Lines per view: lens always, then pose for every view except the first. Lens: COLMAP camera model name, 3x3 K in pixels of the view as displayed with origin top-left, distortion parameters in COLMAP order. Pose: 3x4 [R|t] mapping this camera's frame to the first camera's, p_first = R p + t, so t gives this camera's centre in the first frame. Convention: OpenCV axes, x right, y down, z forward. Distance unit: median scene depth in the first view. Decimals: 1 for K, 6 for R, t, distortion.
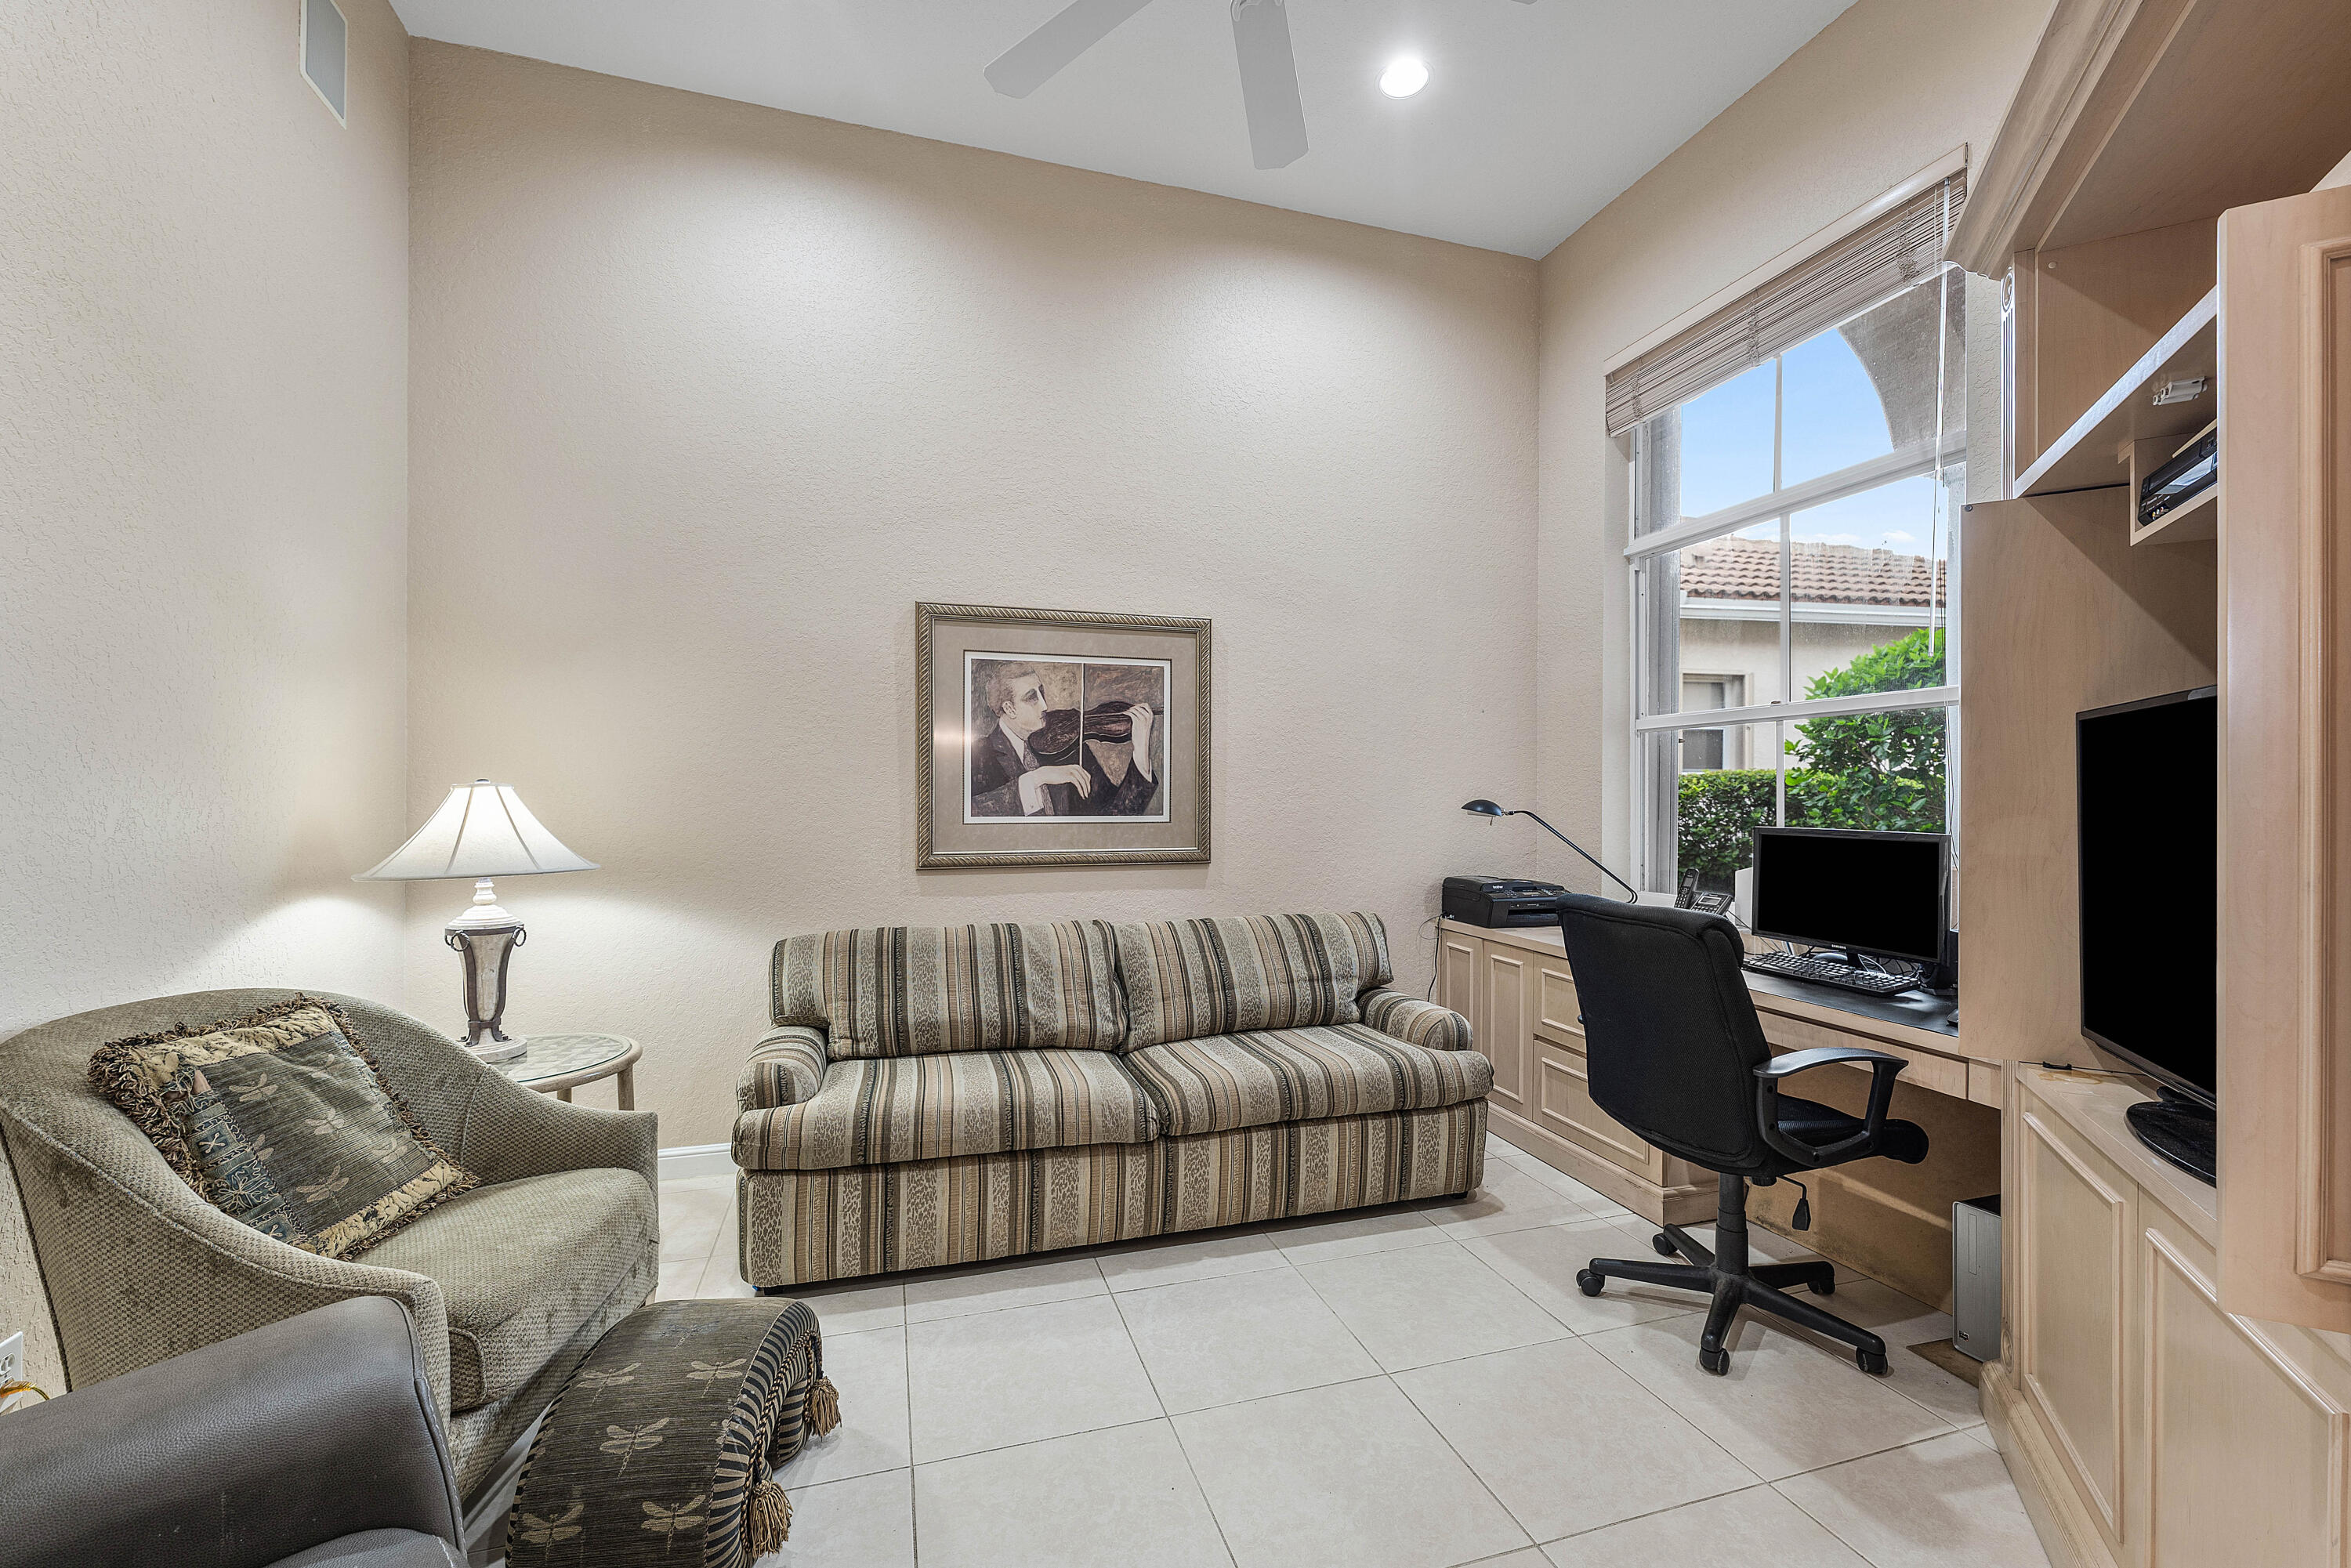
lens RADIAL K [[966.5, 0, 1197.9], [0, 966.5, 789.6], [0, 0, 1]] dist [-0.001087, -0.000555]
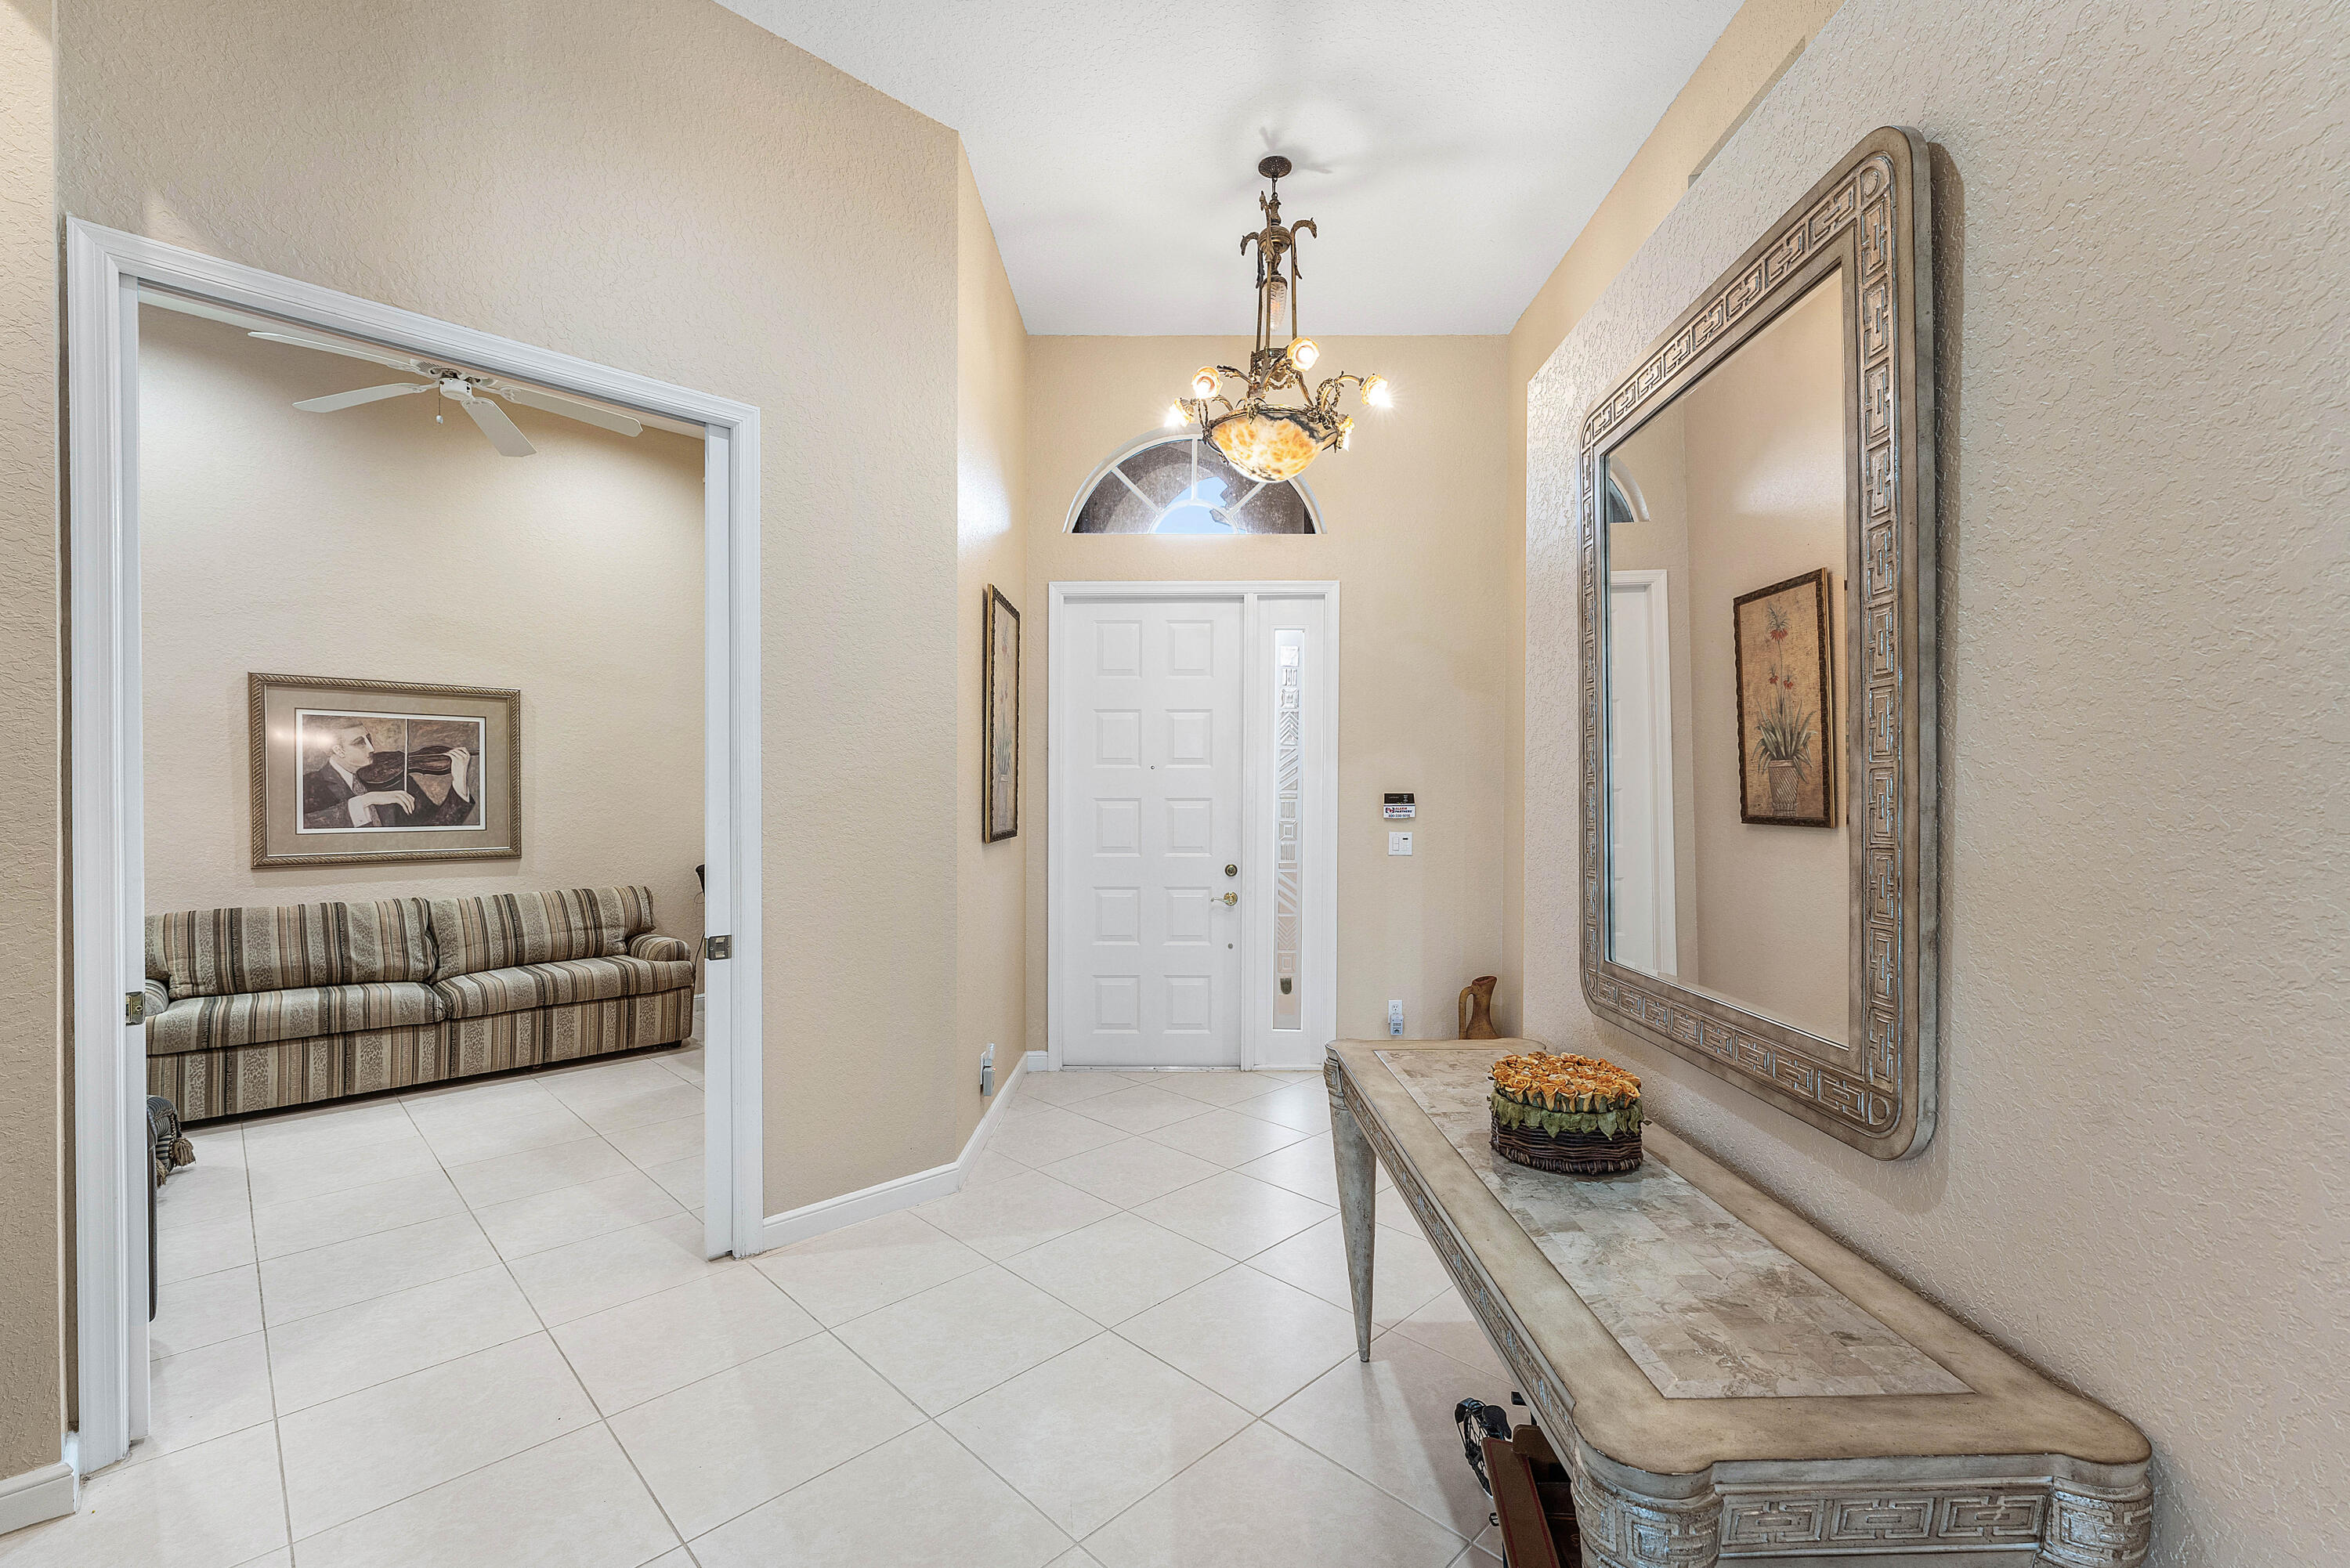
lens RADIAL K [[974.3, 0, 1193.7], [0, 974.3, 802.4], [0, 0, 1]] dist [0.000214, 0.000321]
pose [[0.887512, -0.004577, 0.460761, 0.281305], [-0.003111, 0.999868, 0.015924, -0.039708], [-0.460773, -0.015566, 0.887381, -0.915230]]
